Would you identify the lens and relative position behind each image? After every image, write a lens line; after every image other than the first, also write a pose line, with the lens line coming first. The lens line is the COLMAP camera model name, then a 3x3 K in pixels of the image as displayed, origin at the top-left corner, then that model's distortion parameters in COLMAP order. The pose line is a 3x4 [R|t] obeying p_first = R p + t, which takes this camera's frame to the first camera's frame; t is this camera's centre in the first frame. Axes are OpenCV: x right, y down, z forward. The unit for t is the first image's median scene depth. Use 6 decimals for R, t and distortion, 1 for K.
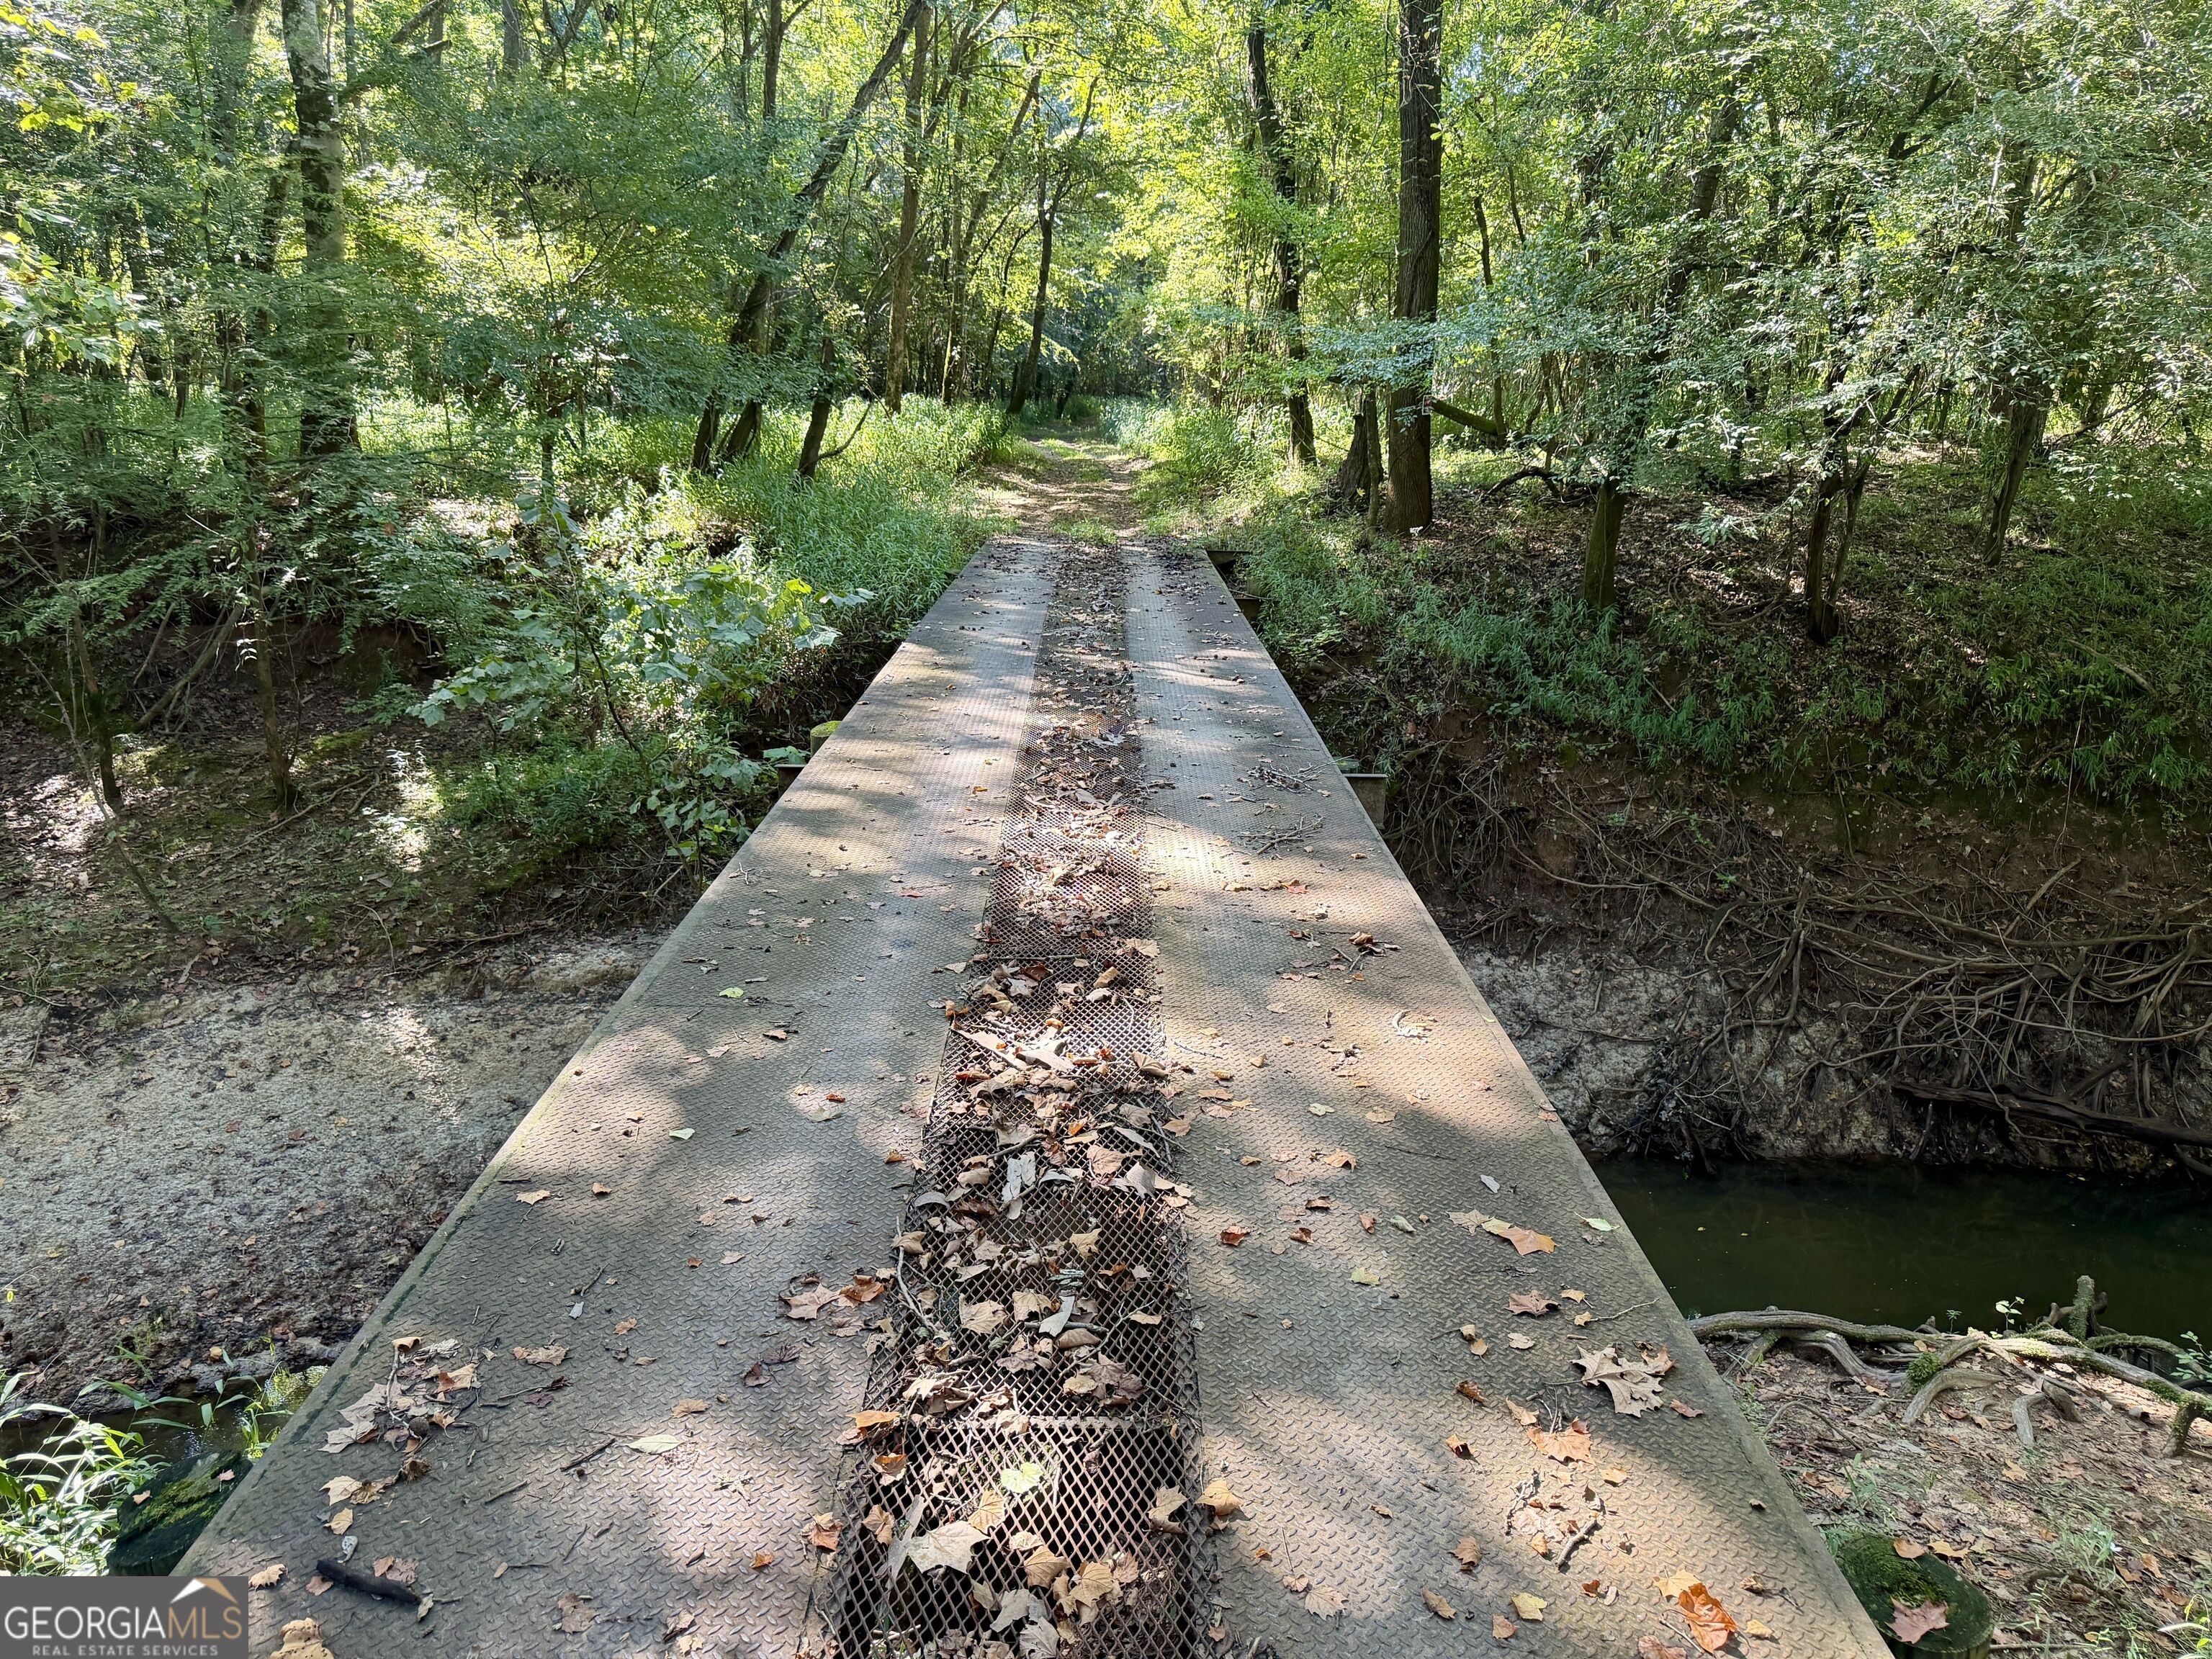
lens RADIAL K [[1559.4, 0, 1103.8], [0, 1559.4, 819.7], [0, 0, 1]] dist [0.026459, -0.049843]
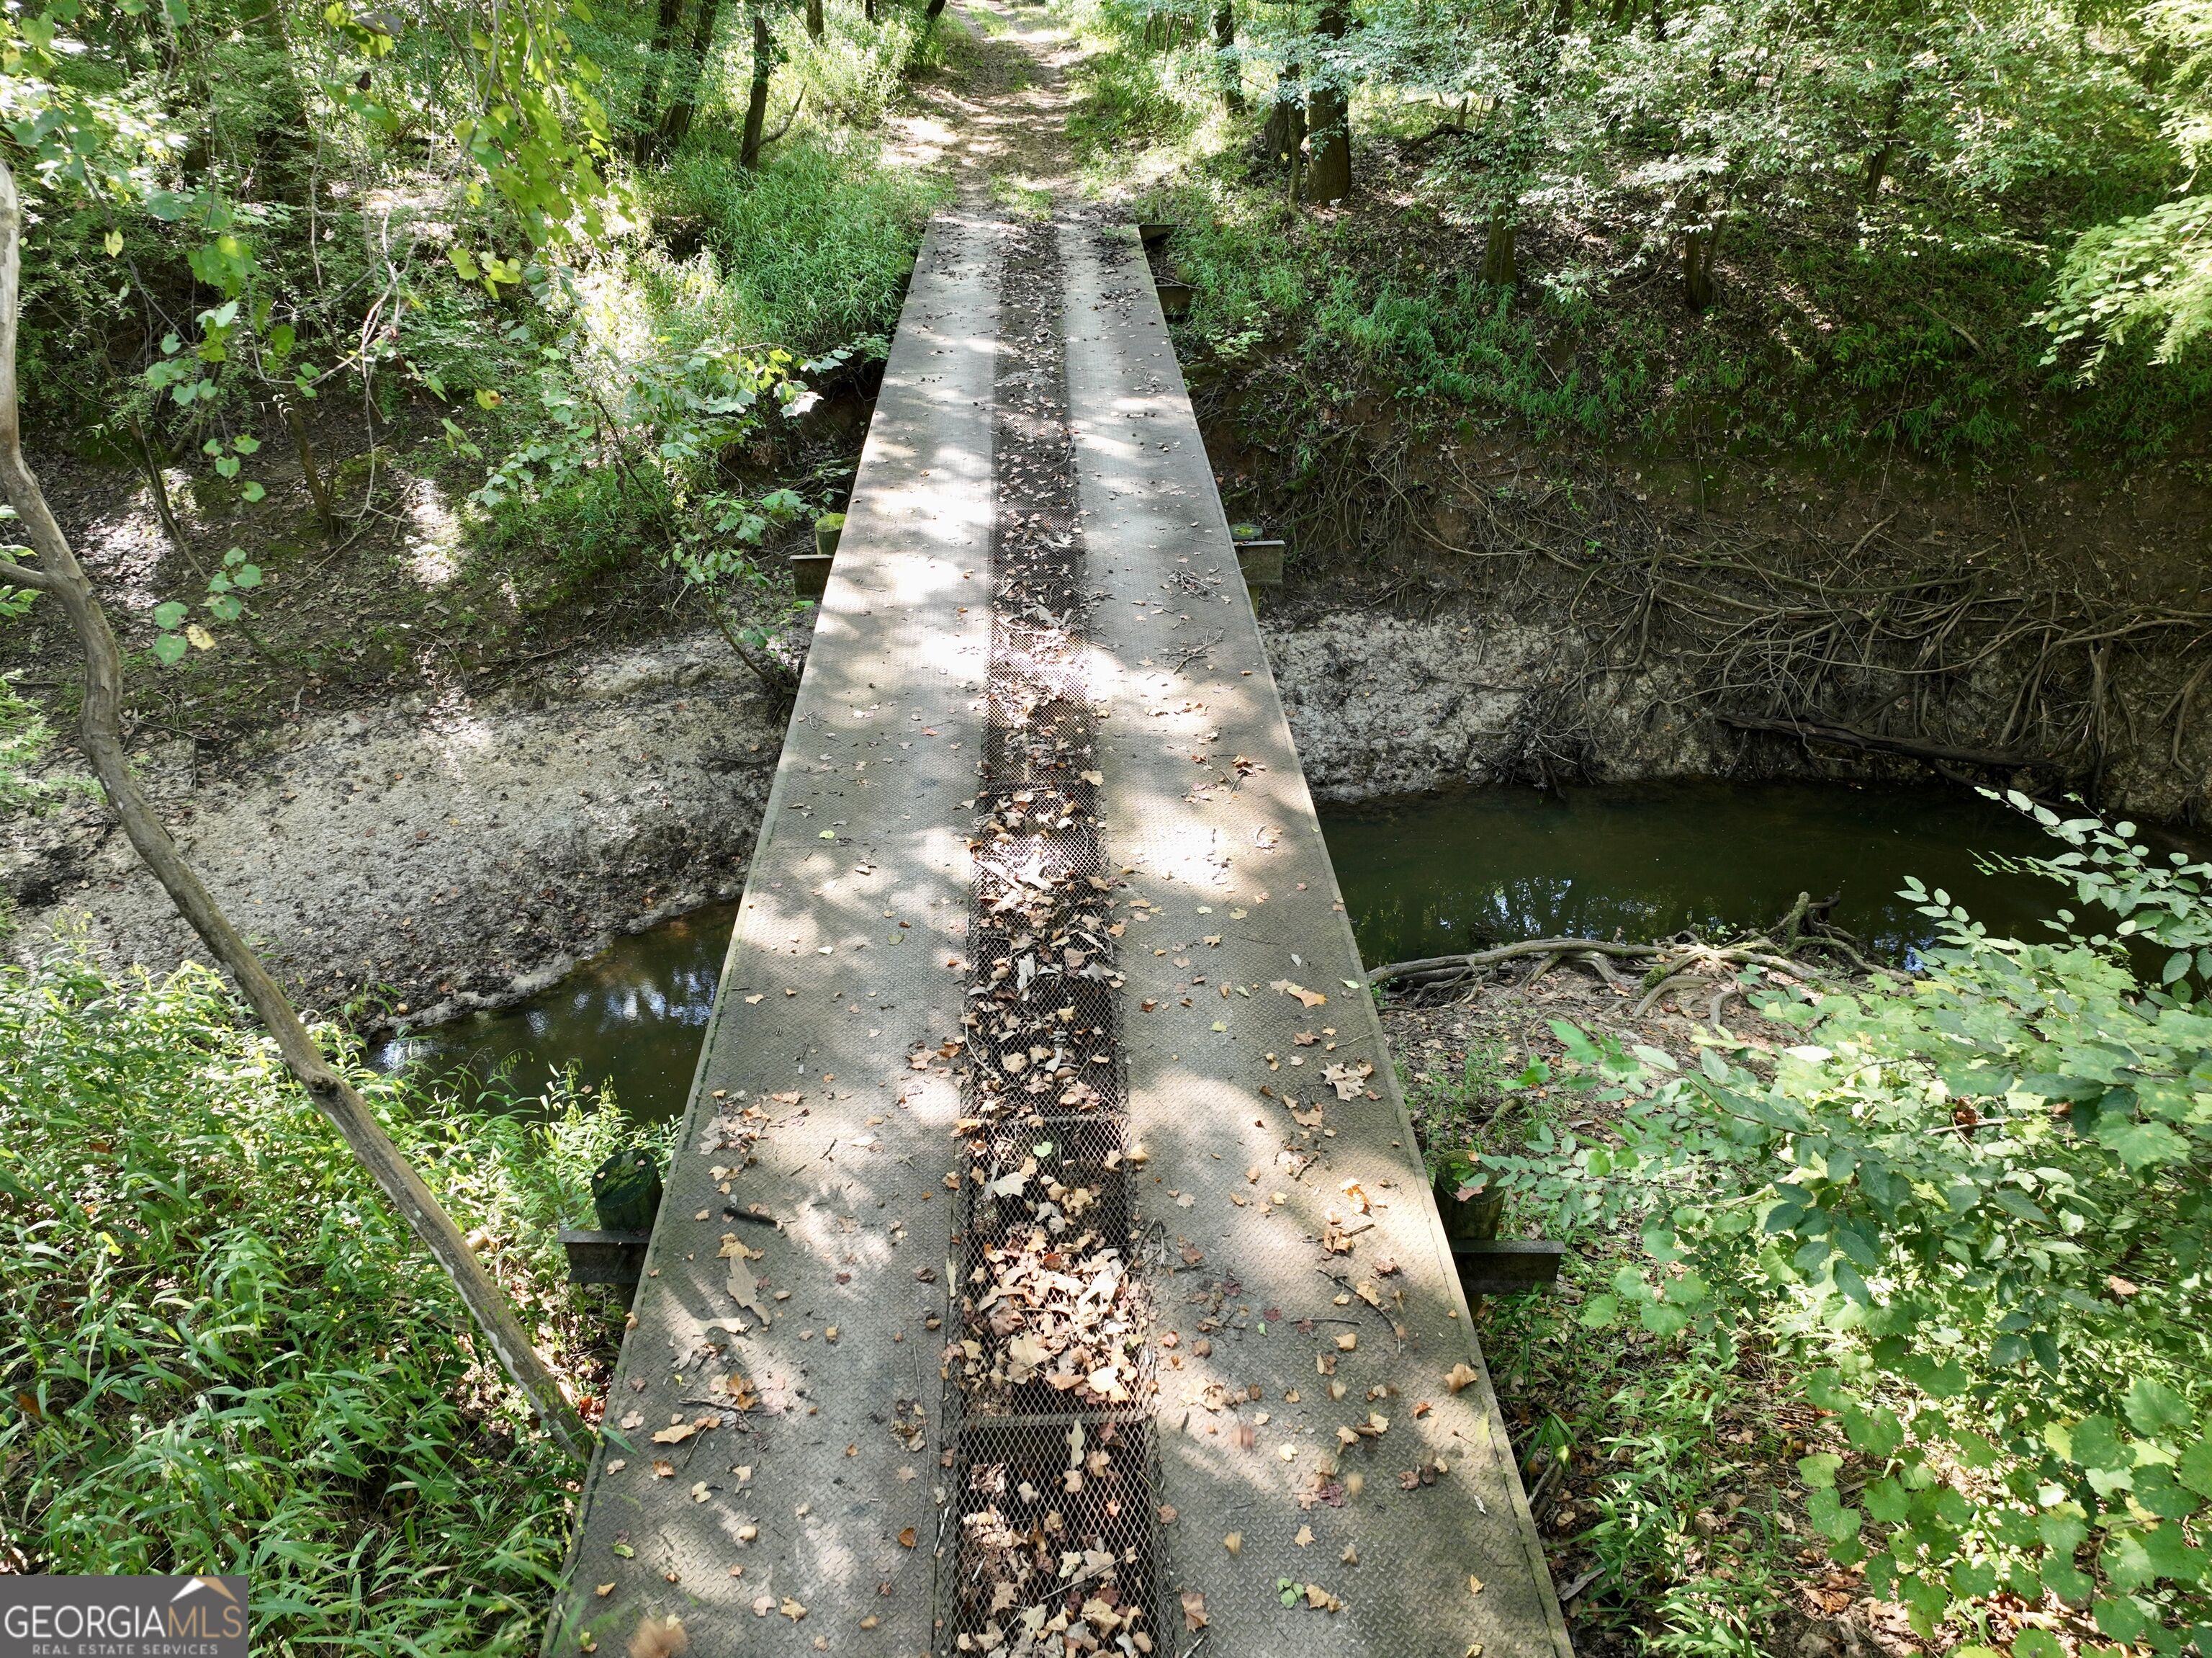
lens RADIAL K [[1541.2, 0, 1095.1], [0, 1541.2, 827.9], [0, 0, 1]] dist [-0.026548, 0.011794]
pose [[0.998733, -0.048028, 0.015034, 0.001408], [0.041926, 0.959280, 0.279328, -0.122247], [-0.027838, -0.278344, 0.960078, -0.185199]]
